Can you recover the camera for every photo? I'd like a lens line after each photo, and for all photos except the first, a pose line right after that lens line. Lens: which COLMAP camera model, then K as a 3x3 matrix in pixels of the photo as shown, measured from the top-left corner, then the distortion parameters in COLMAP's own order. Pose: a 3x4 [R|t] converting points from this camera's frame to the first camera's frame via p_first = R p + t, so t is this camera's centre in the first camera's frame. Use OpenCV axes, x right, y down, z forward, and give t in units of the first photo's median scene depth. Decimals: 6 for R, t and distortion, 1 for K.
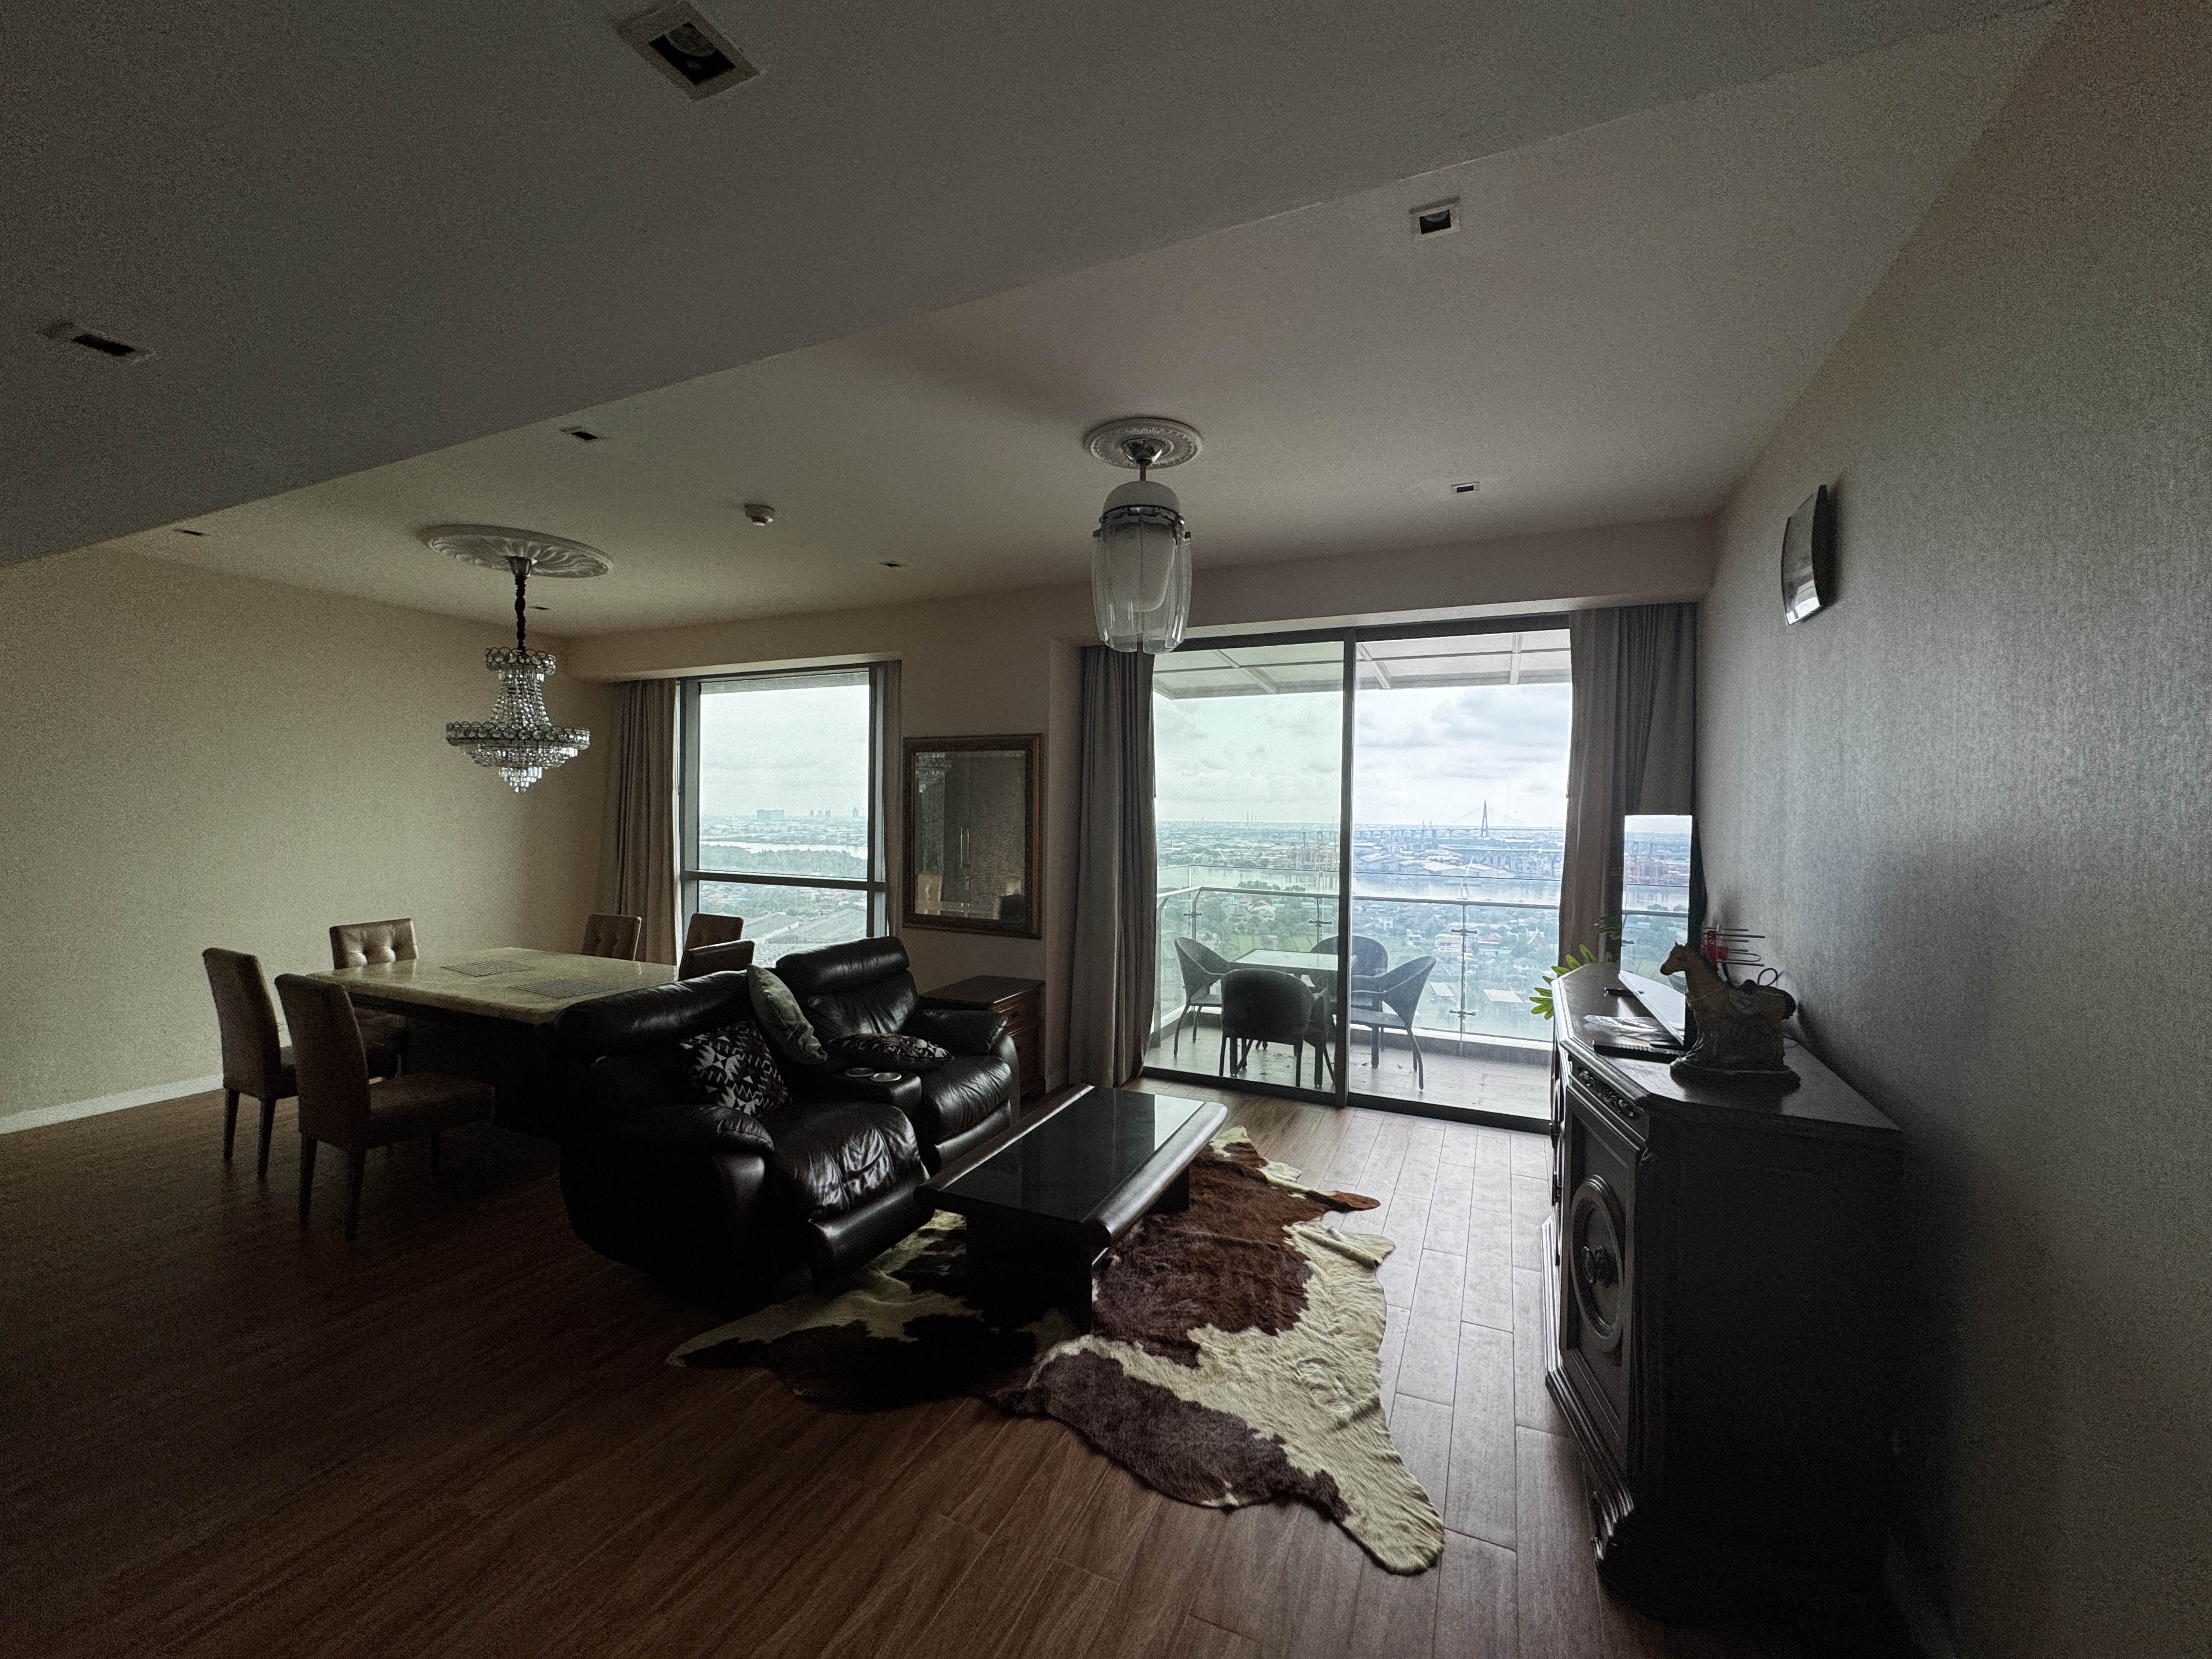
lens RADIAL K [[888.8, 0, 1103.6], [0, 888.8, 823.3], [0, 0, 1]] dist [-0.000290, -0.000131]
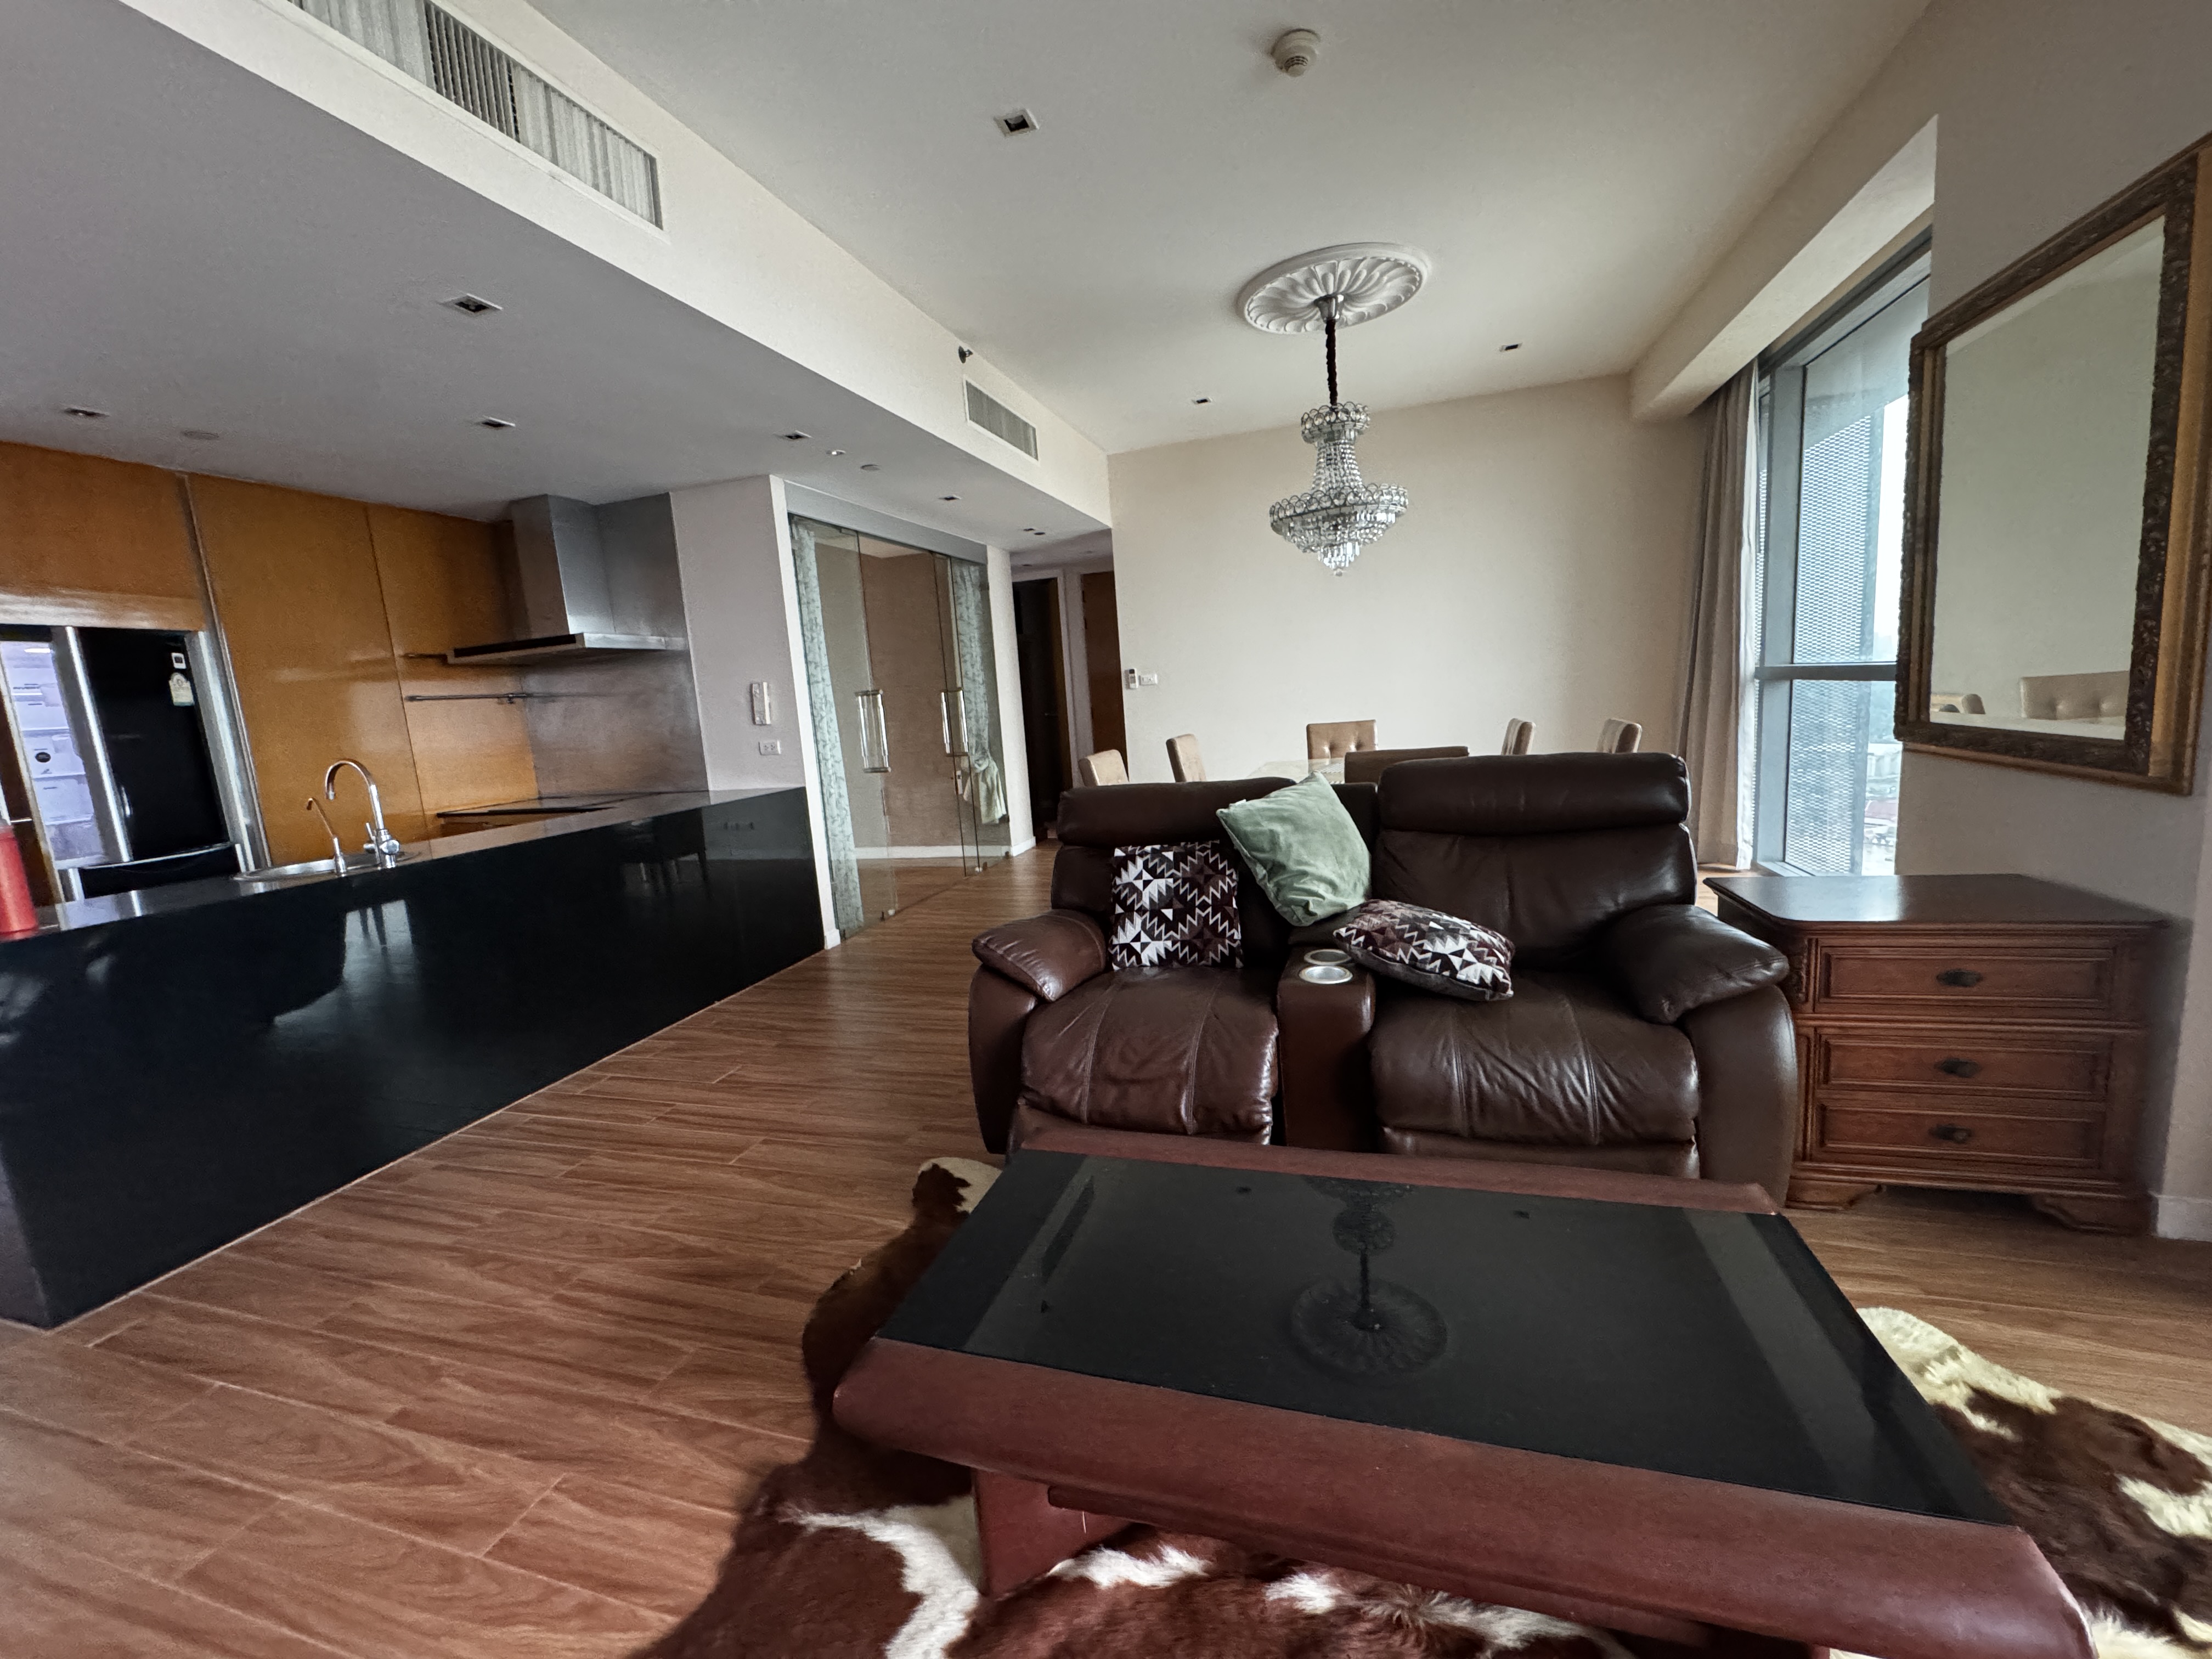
lens RADIAL K [[888.8, 0, 1103.8], [0, 888.8, 829.3], [0, 0, 1]] dist [-0.000290, -0.000131]
pose [[0.112083, 0.126765, -0.985580, 0.328868], [0.060776, 0.989098, 0.134129, 0.119538], [0.991839, -0.074933, 0.103157, 0.903692]]
